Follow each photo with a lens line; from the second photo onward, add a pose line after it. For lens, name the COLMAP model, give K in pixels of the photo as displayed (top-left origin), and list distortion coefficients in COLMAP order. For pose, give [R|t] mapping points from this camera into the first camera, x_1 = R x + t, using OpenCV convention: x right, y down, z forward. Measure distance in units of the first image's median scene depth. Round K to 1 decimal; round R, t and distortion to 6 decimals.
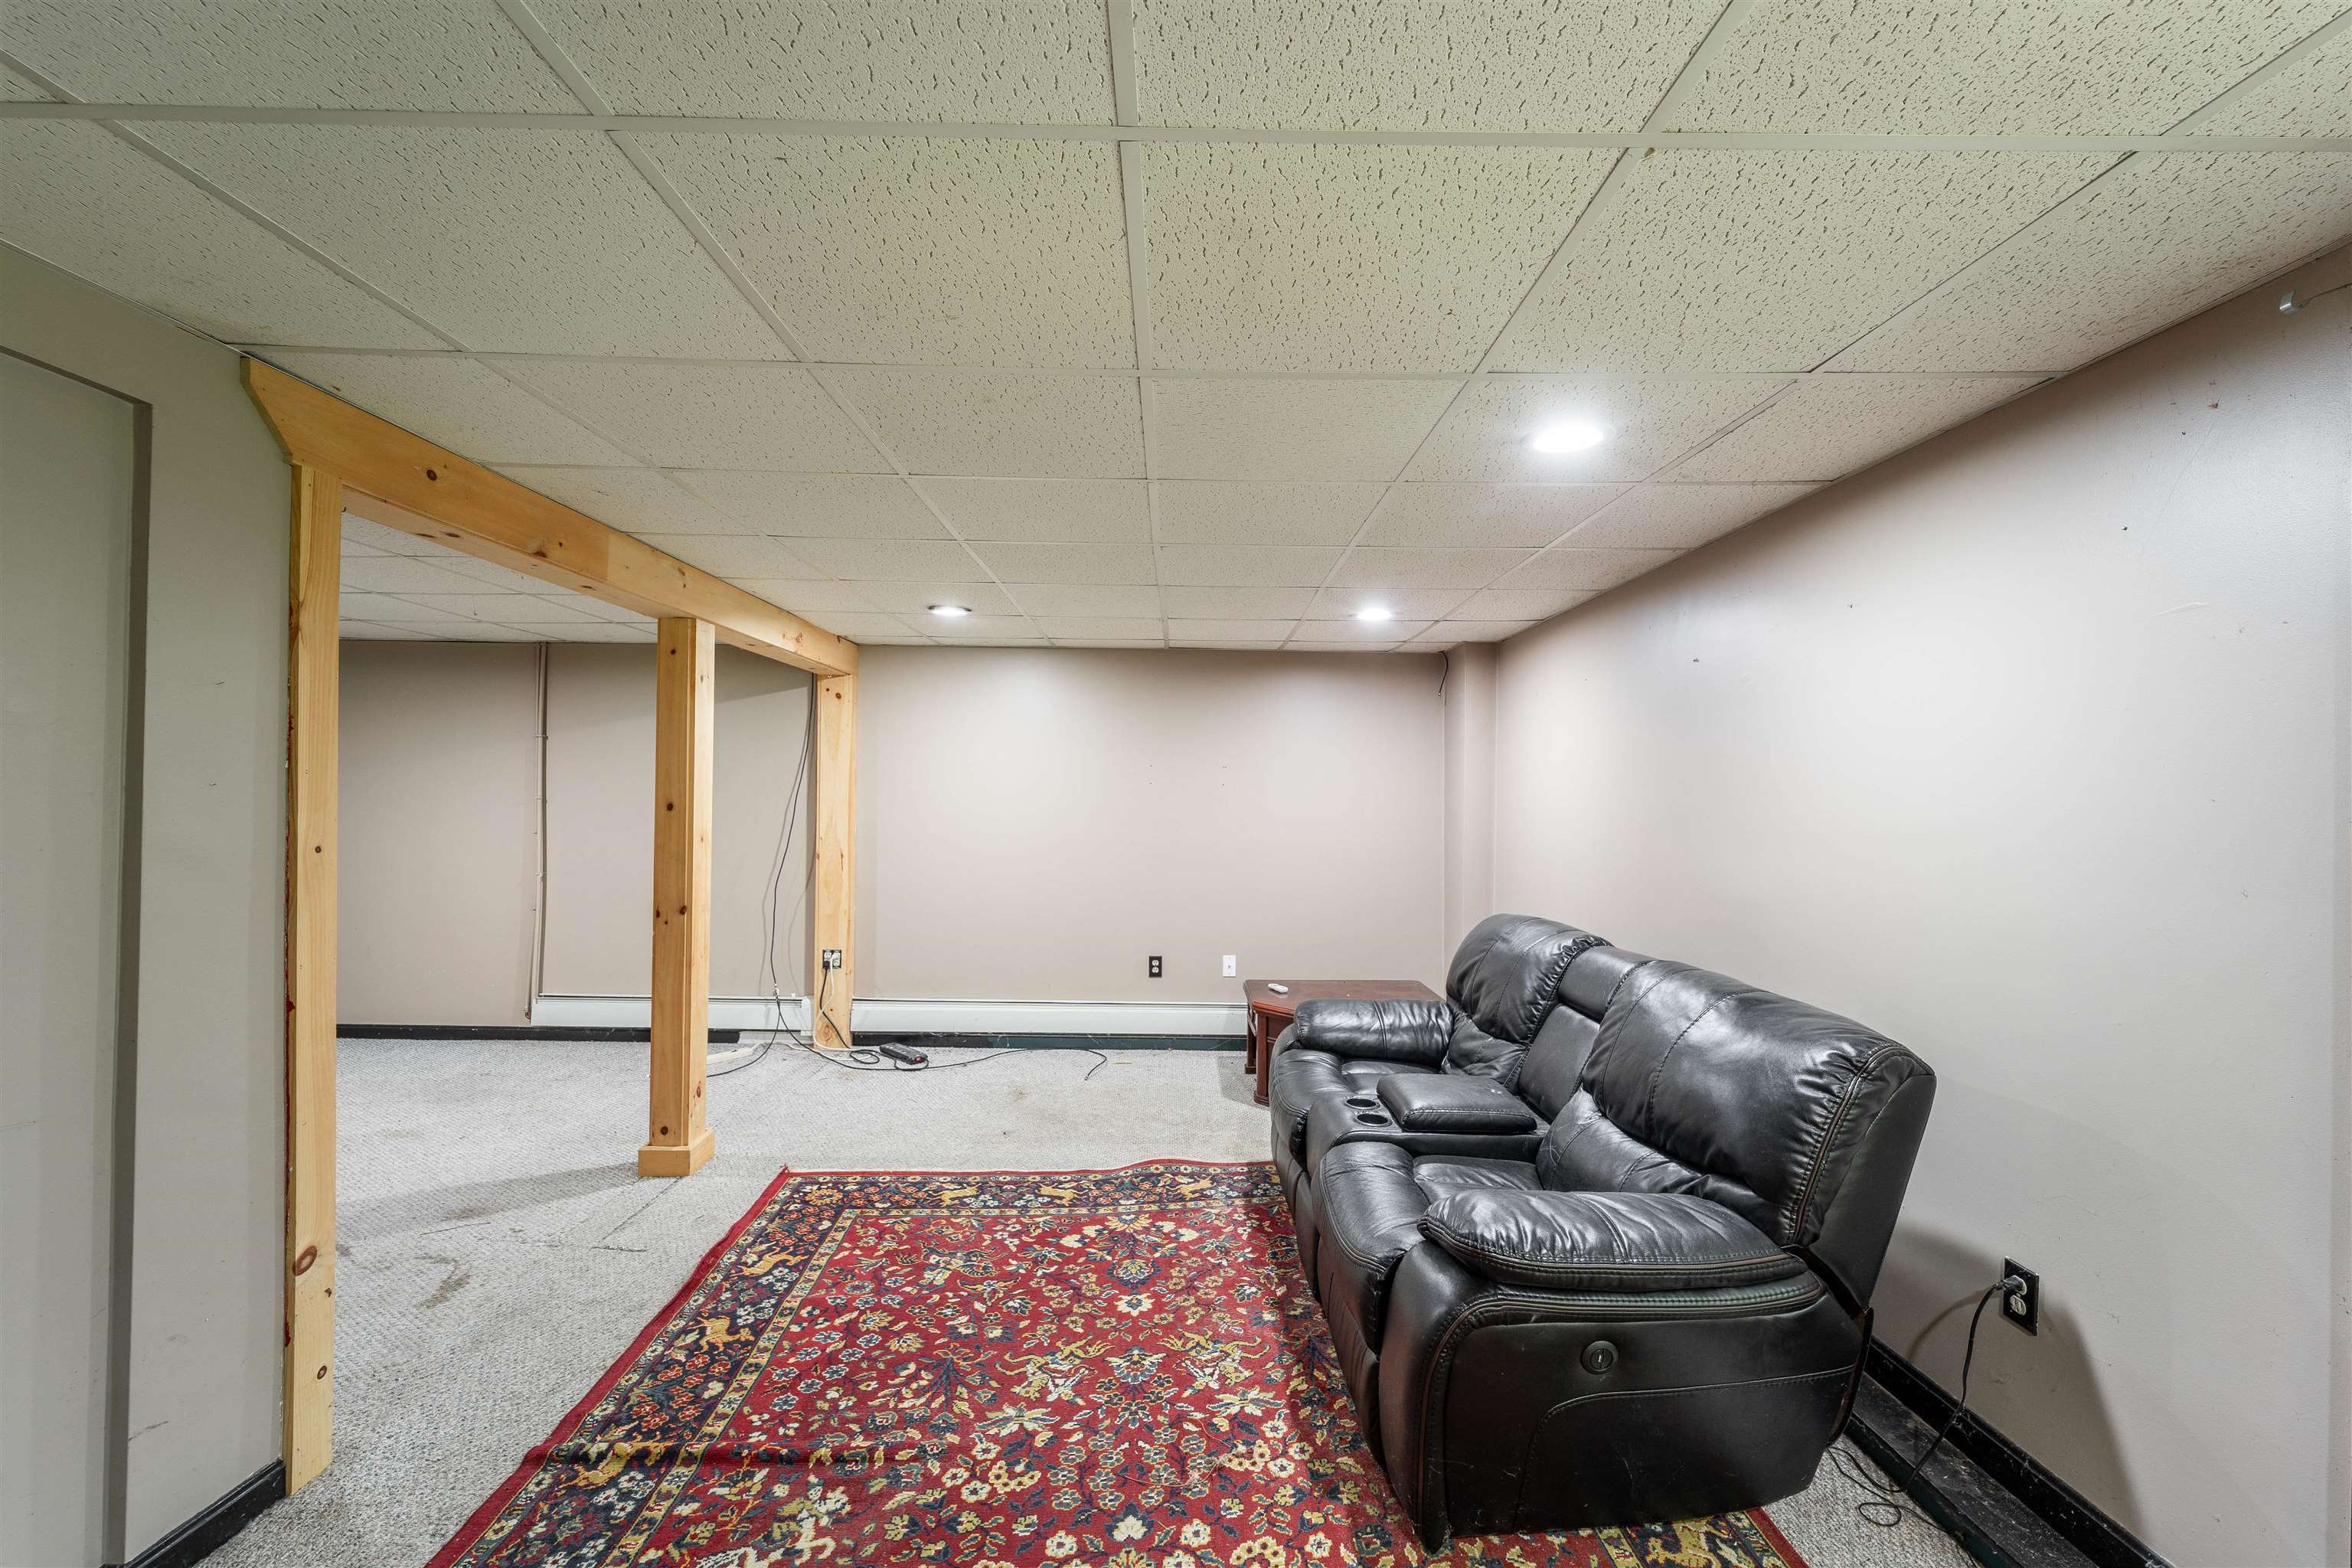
lens RADIAL K [[949.2, 0, 1173.8], [0, 949.2, 803.9], [0, 0, 1]] dist [0.003371, -0.002182]
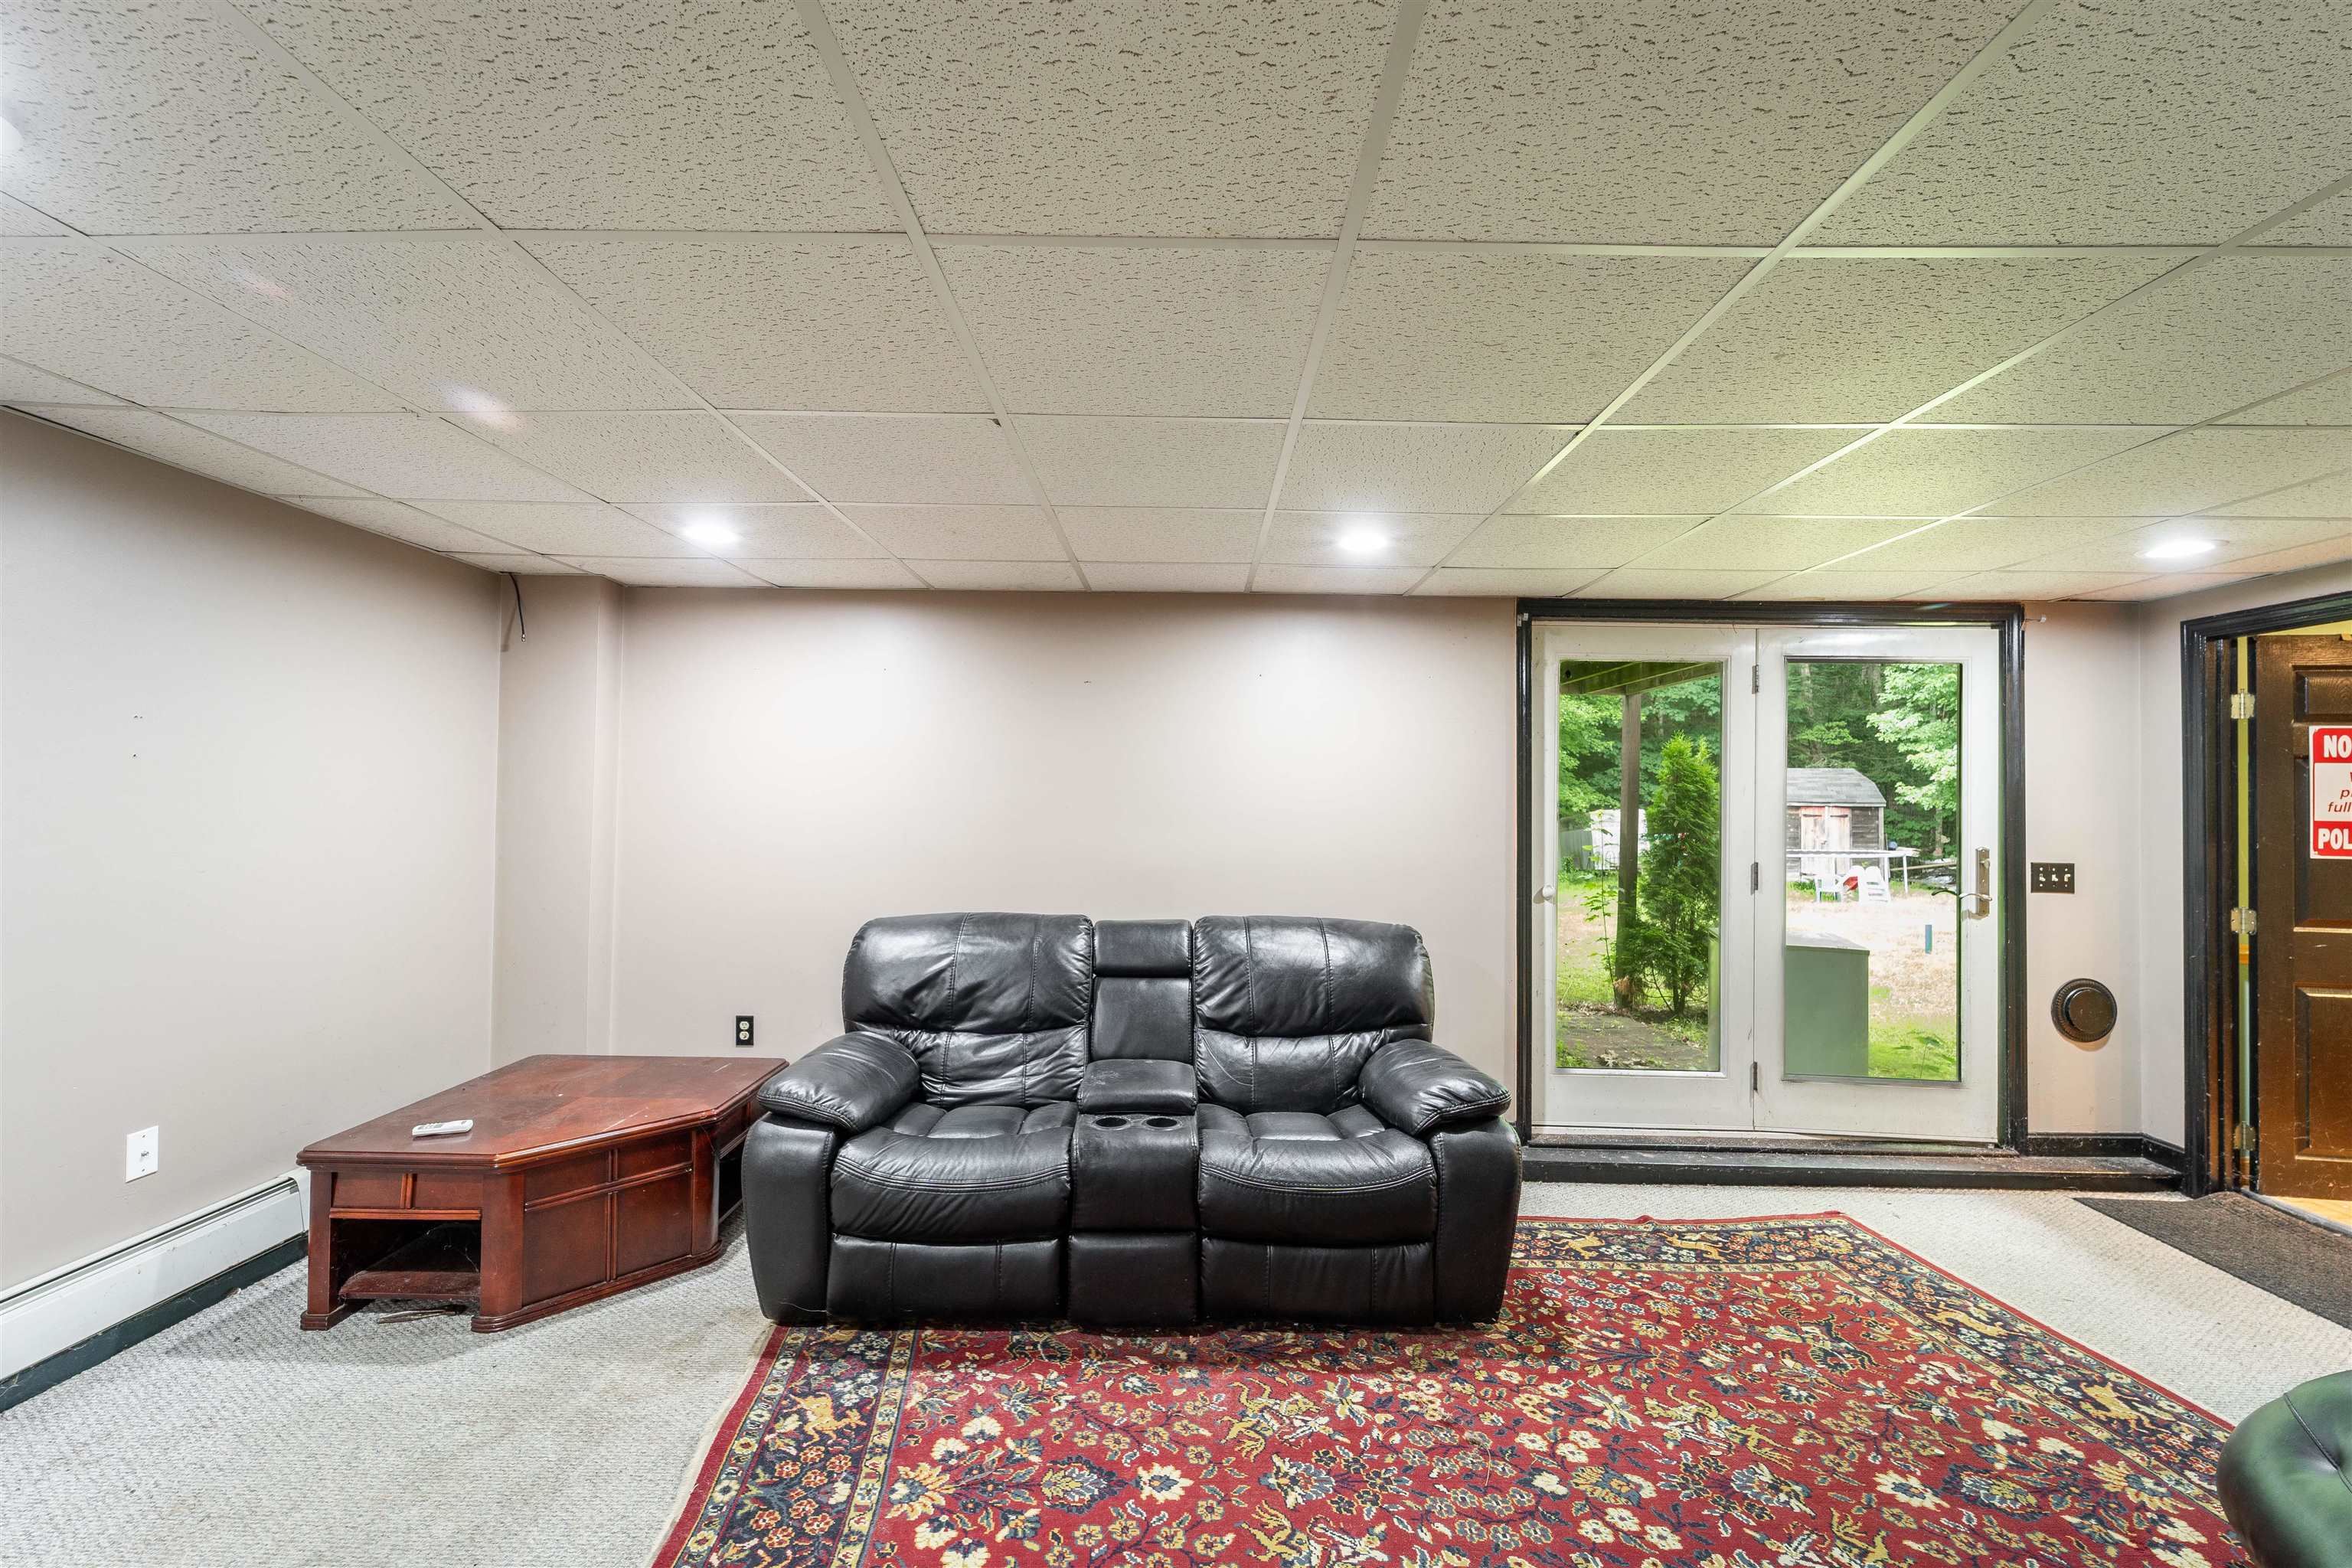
lens RADIAL K [[949.2, 0, 1170.9], [0, 949.2, 781.1], [0, 0, 1]] dist [0.003371, -0.002182]
pose [[0.008362, 0.002550, 0.999962, -0.867365], [-0.005409, 0.999982, -0.002505, -0.024382], [-0.999950, -0.005388, 0.008376, 1.090372]]
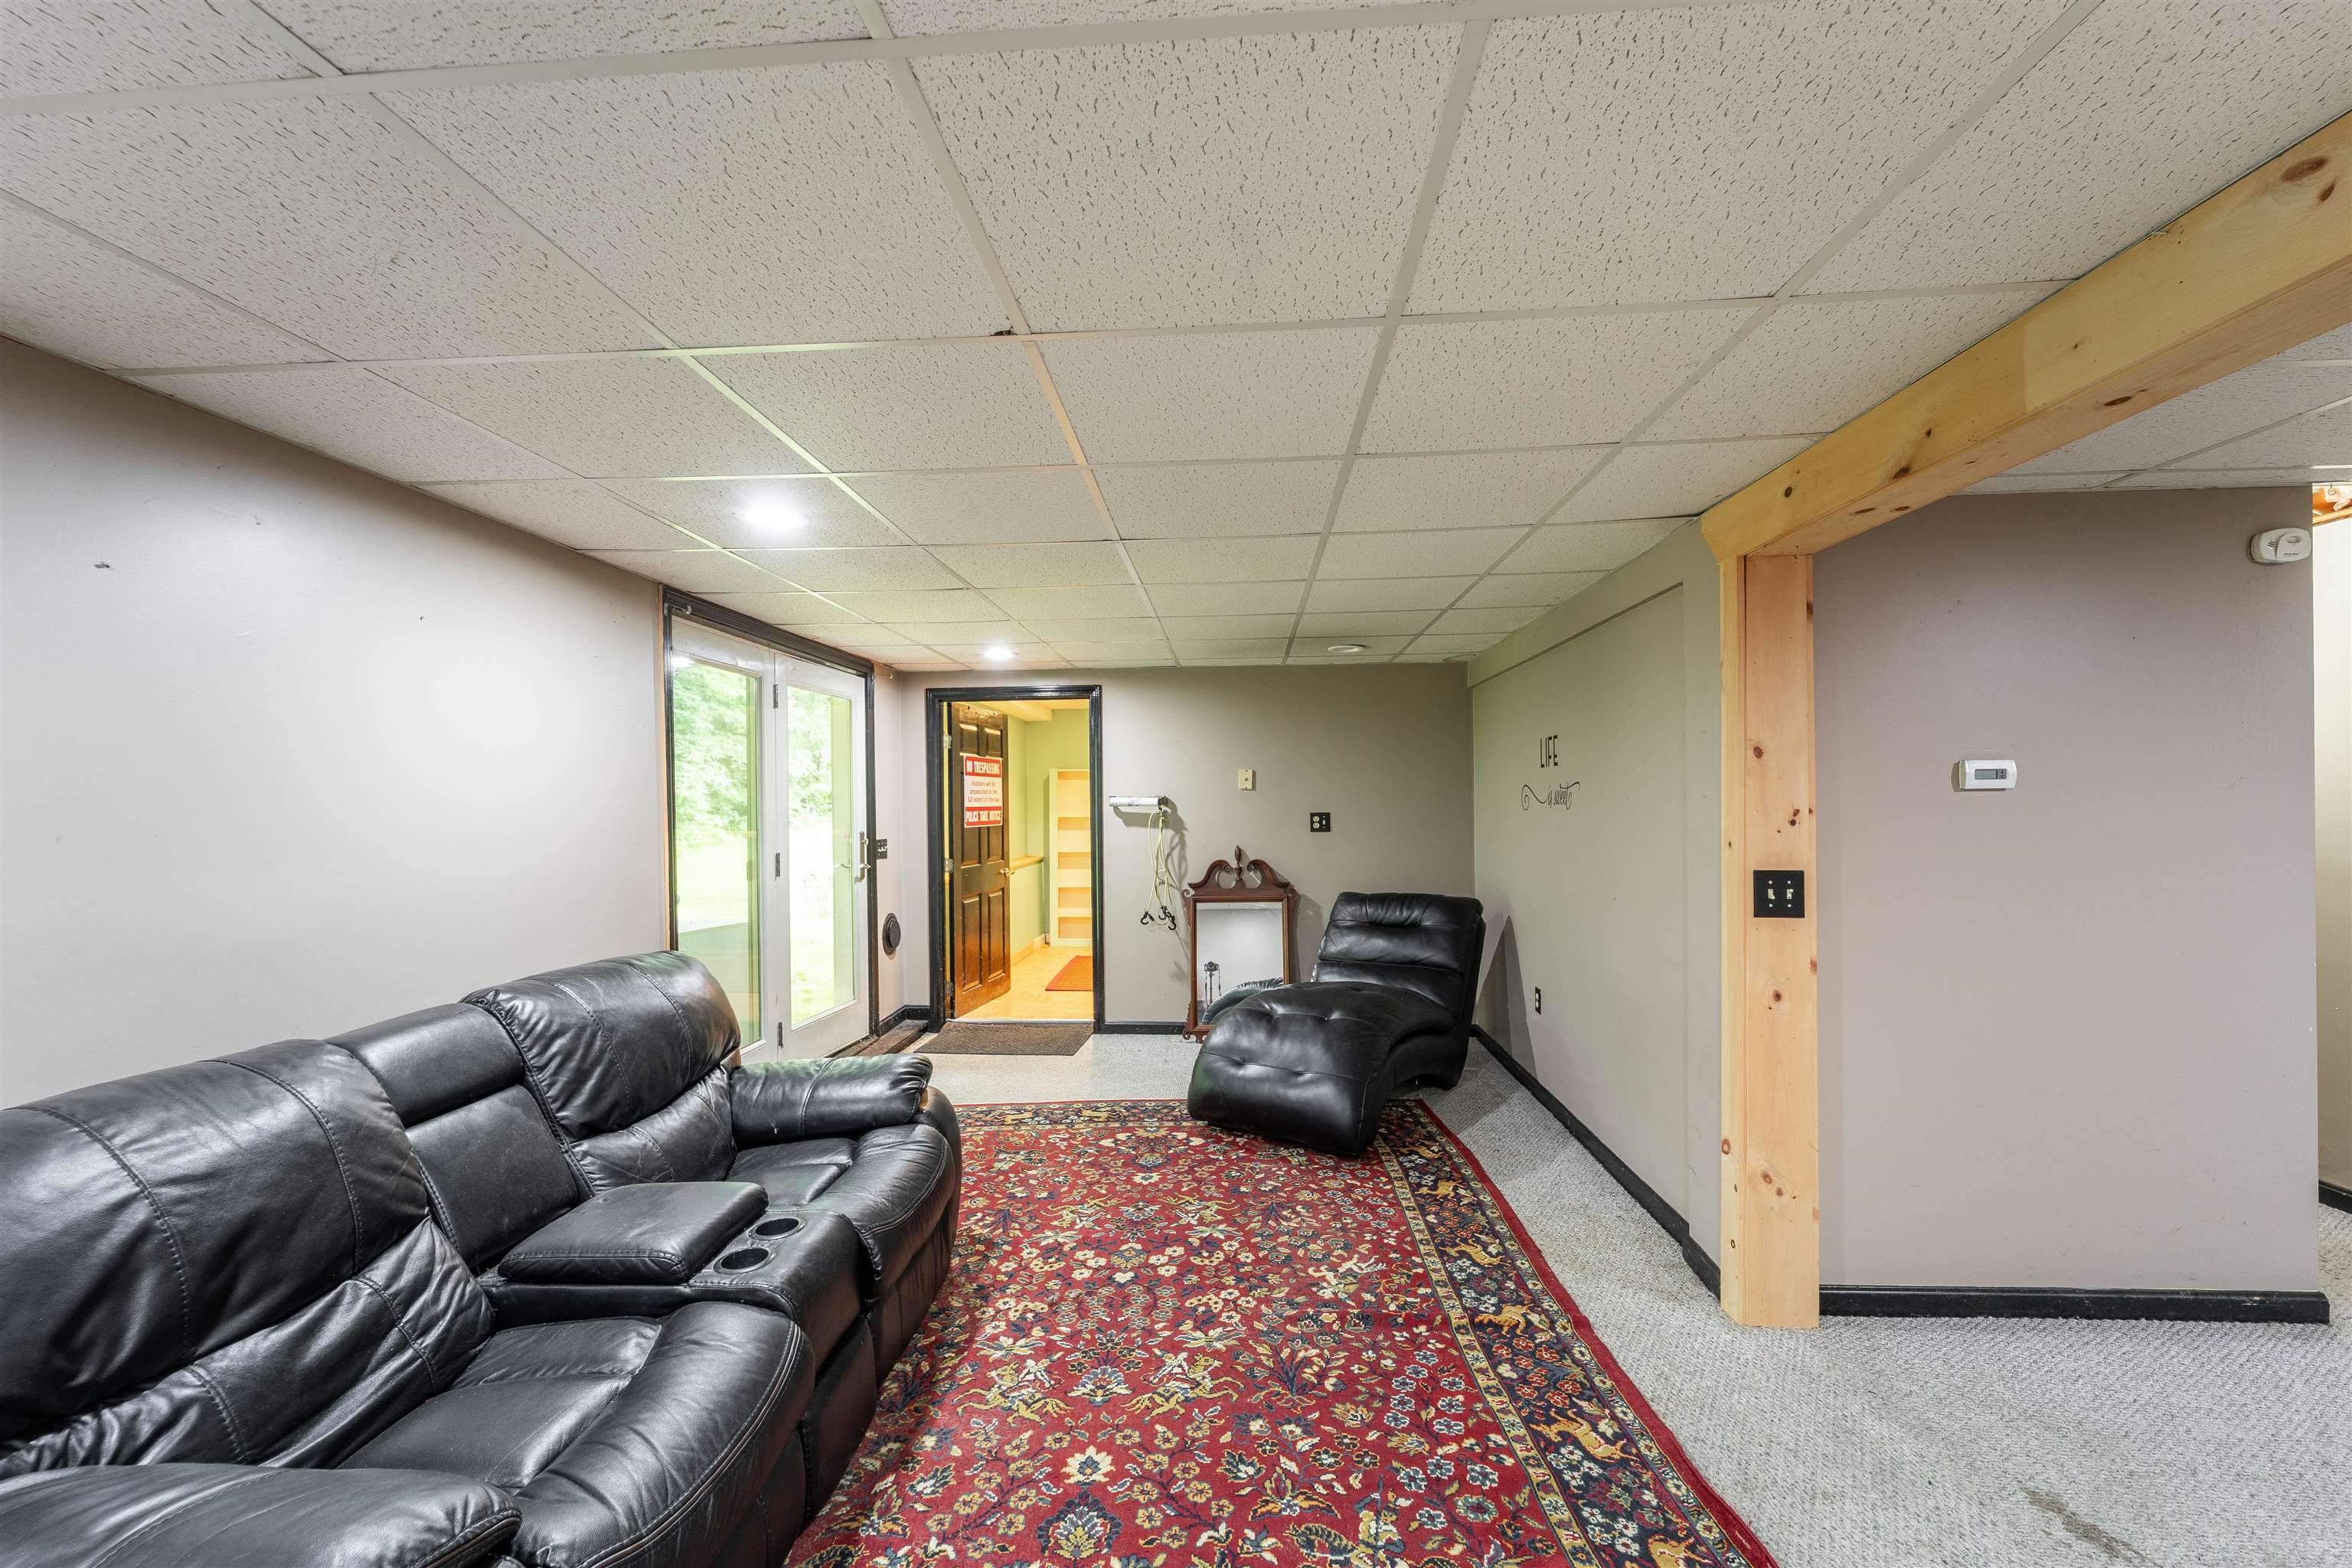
lens RADIAL K [[949.2, 0, 1191.1], [0, 949.2, 790.1], [0, 0, 1]] dist [0.003371, -0.002182]
pose [[-0.998753, -0.001306, 0.049911, -0.177531], [-0.001395, 0.999998, -0.001732, -0.019768], [-0.049909, -0.001799, -0.998752, 1.940373]]
